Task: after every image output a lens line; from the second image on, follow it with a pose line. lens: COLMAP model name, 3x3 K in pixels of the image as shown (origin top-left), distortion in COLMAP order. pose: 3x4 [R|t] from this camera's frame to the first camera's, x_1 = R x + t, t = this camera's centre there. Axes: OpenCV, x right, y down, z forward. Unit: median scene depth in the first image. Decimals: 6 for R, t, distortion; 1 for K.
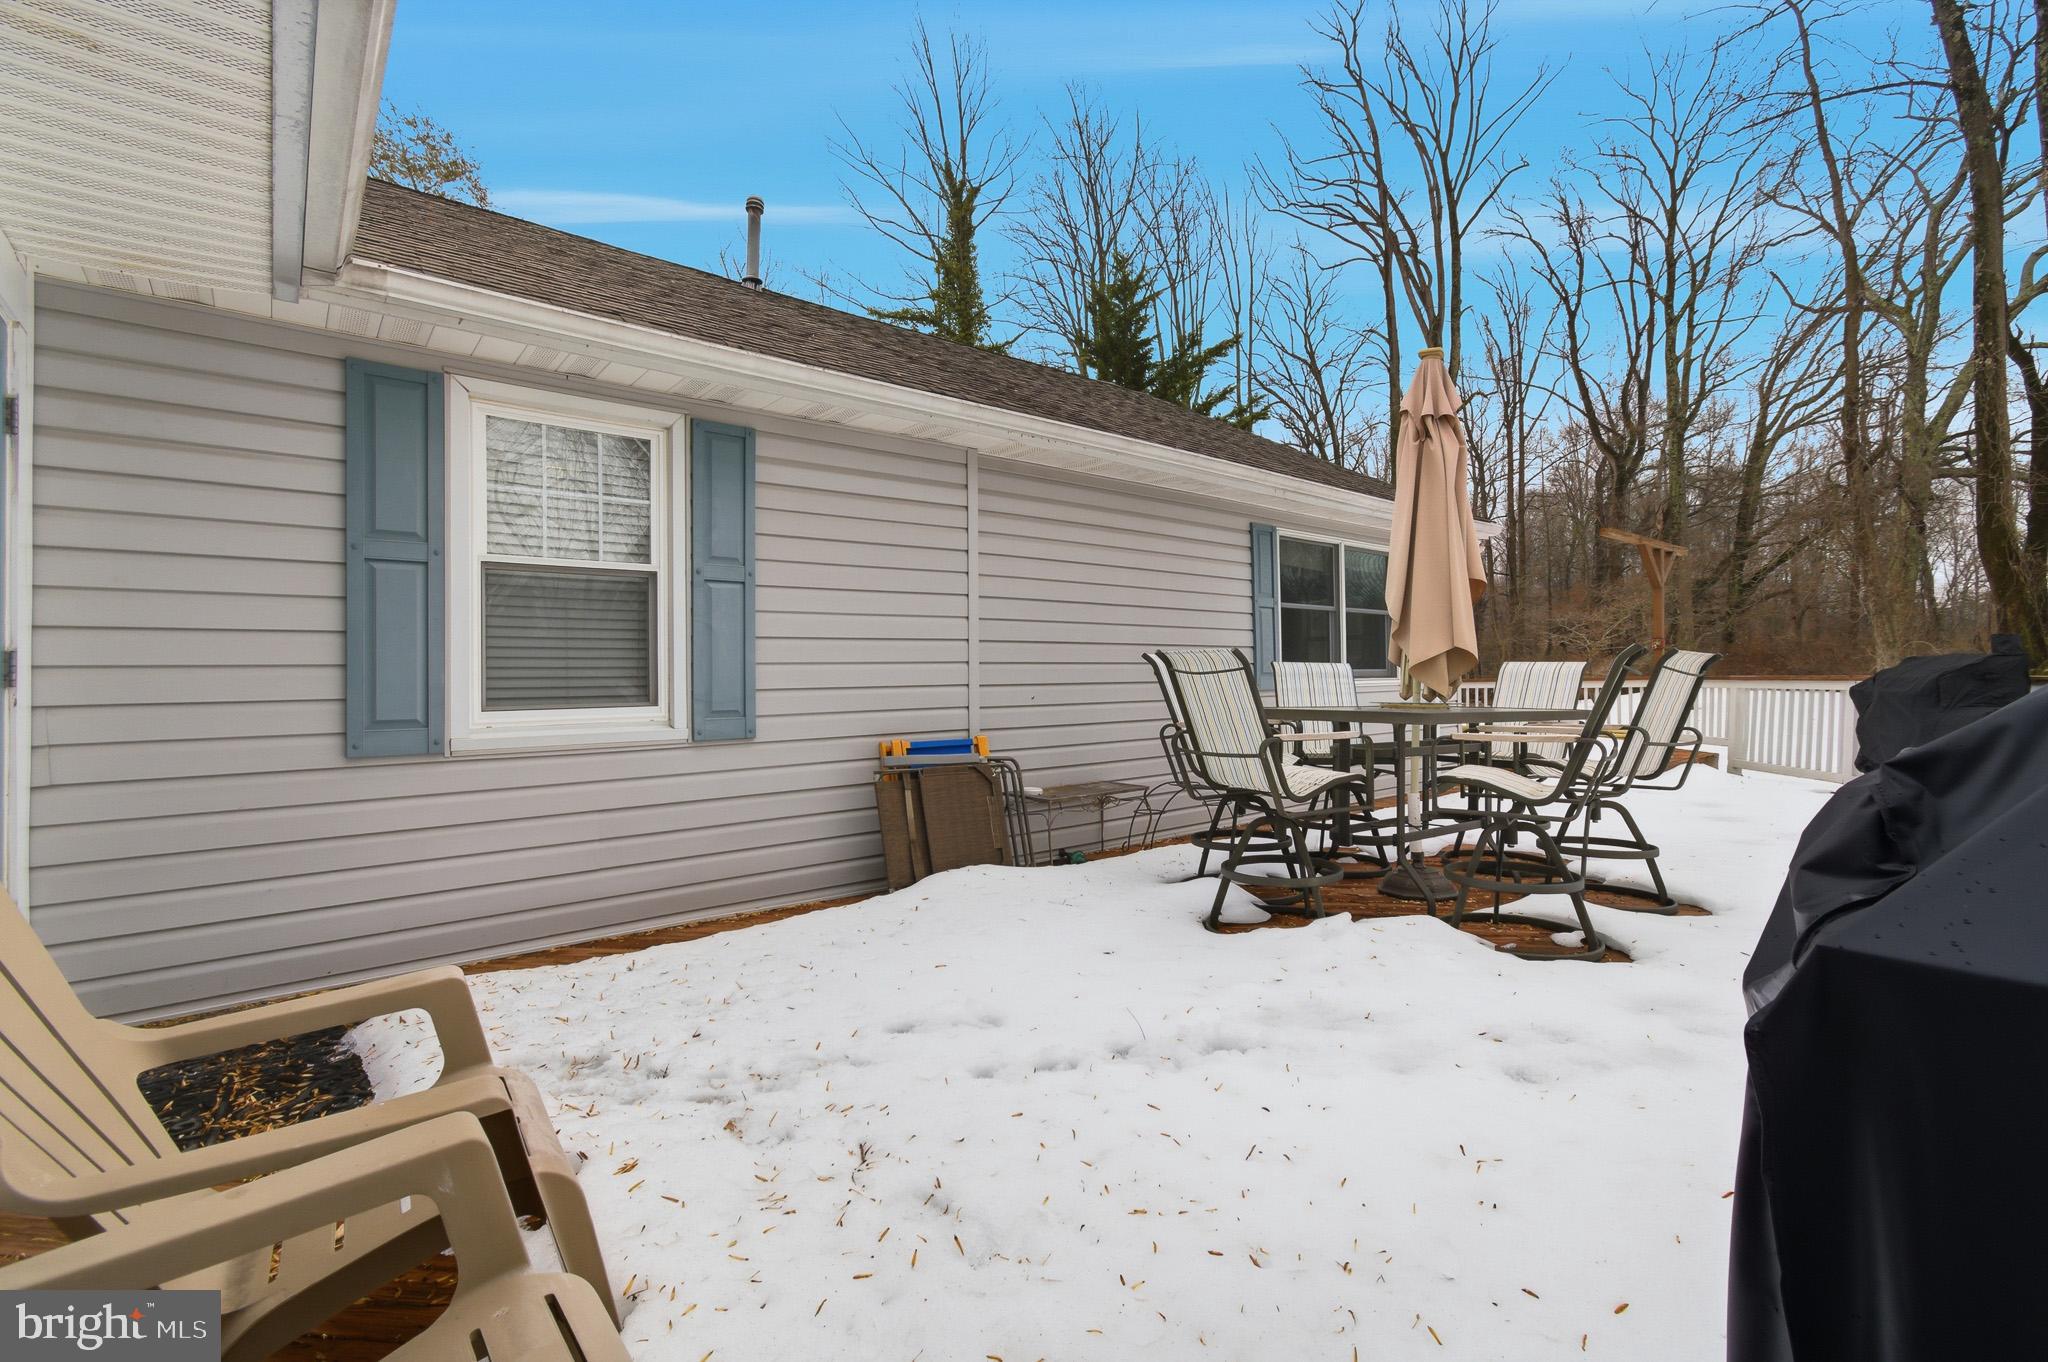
lens RADIAL K [[913.7, 0, 1014.2], [0, 913.7, 667.1], [0, 0, 1]] dist [-0.003678, 0.002897]
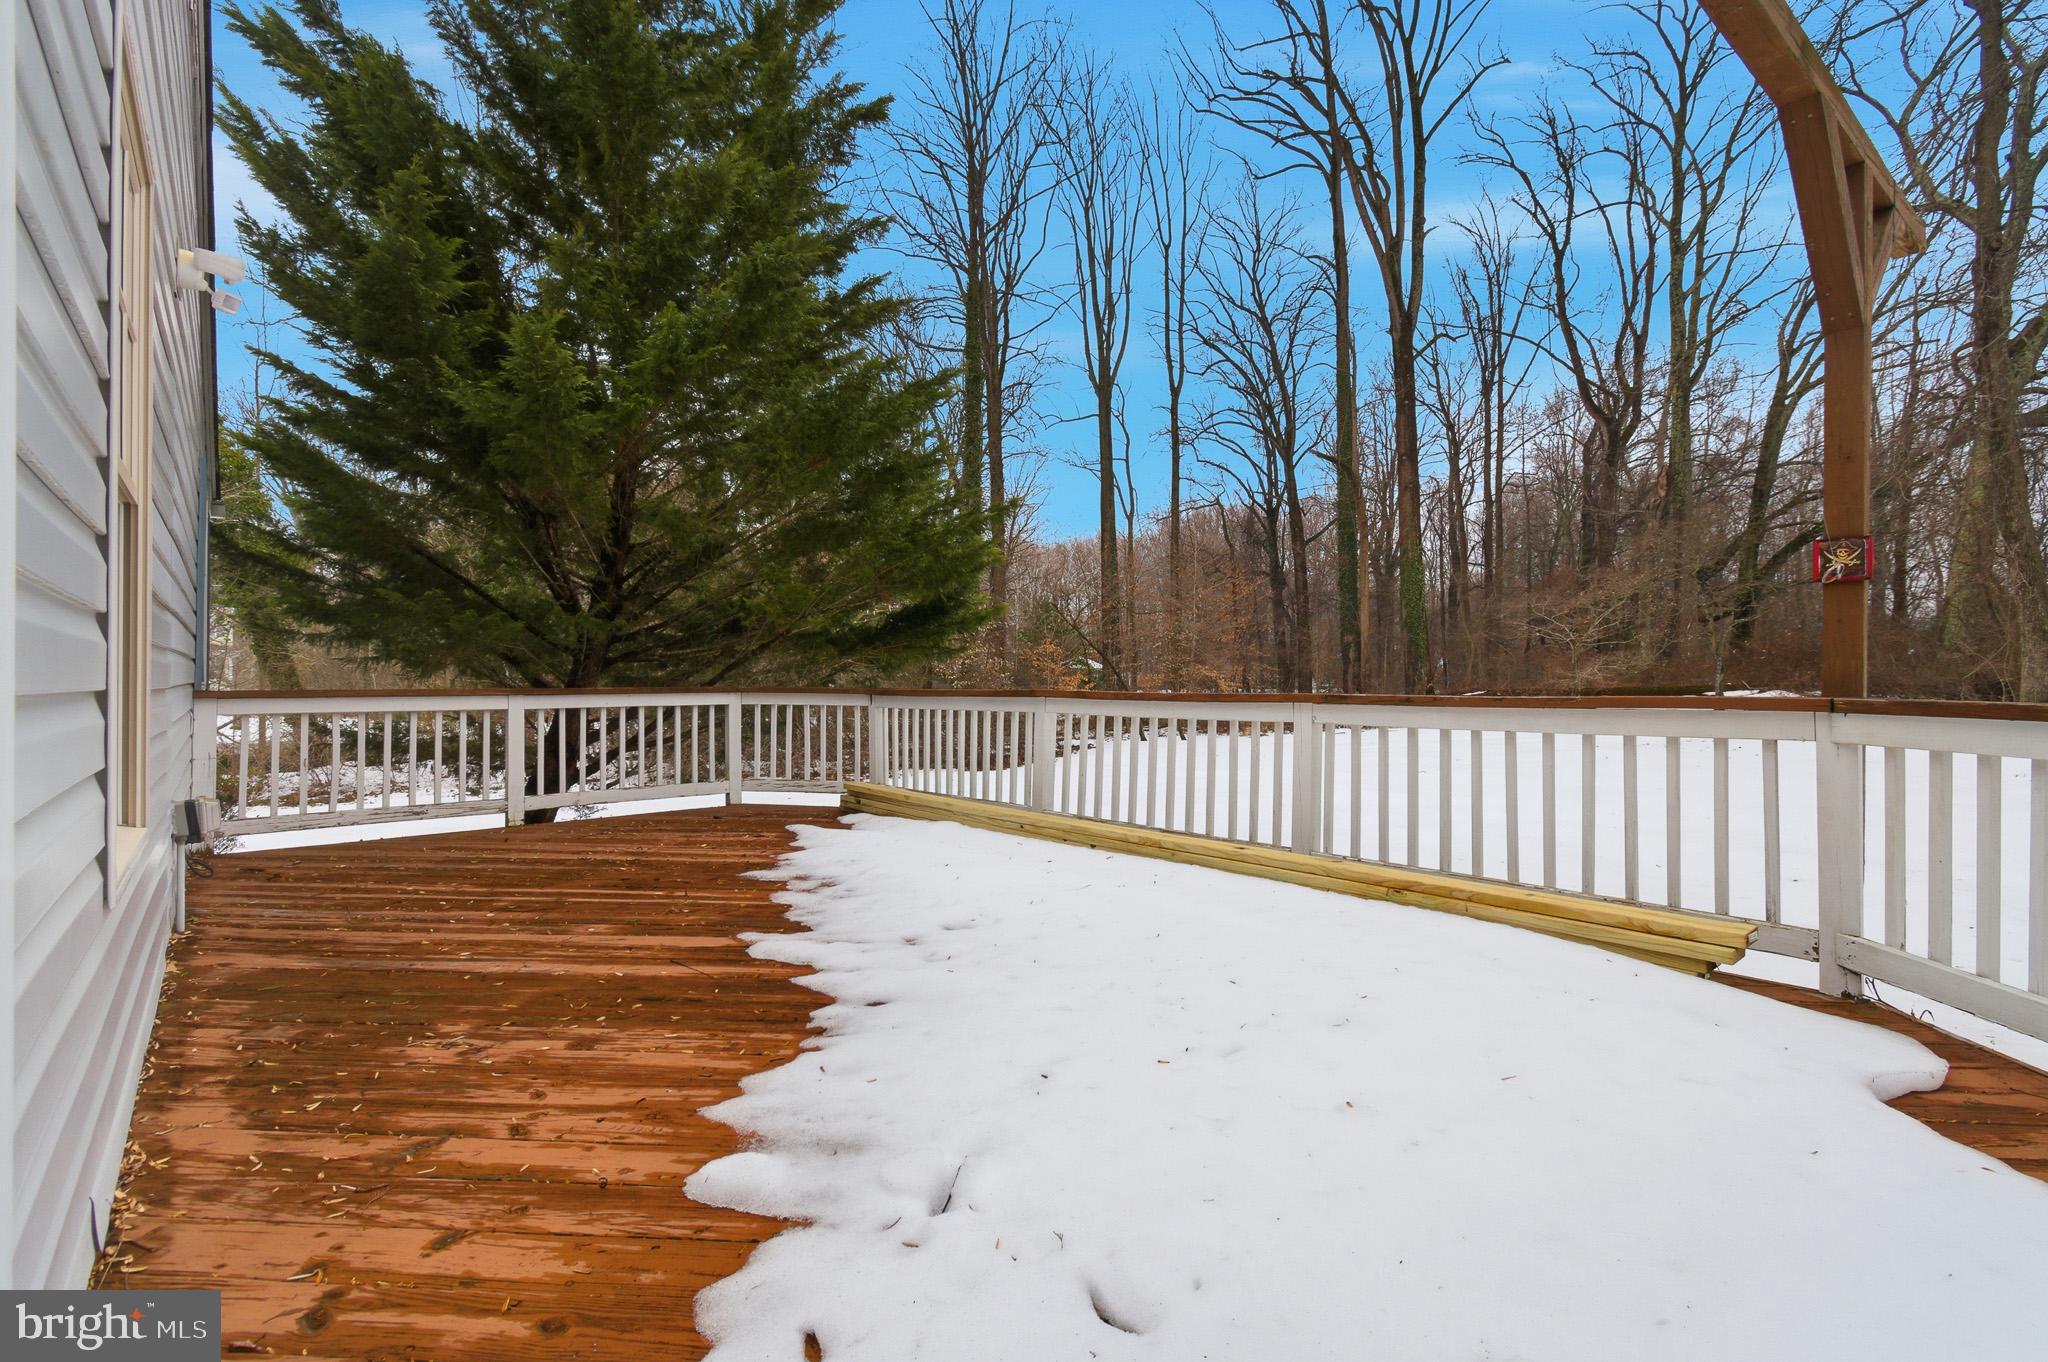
lens RADIAL K [[913.7, 0, 1024.9], [0, 913.7, 675.2], [0, 0, 1]] dist [-0.003678, 0.002897]
pose [[0.999739, 0.008957, 0.020994, 0.109863], [-0.009183, 0.999900, 0.010737, 0.001206], [-0.020895, -0.010927, 0.999722, 0.172614]]
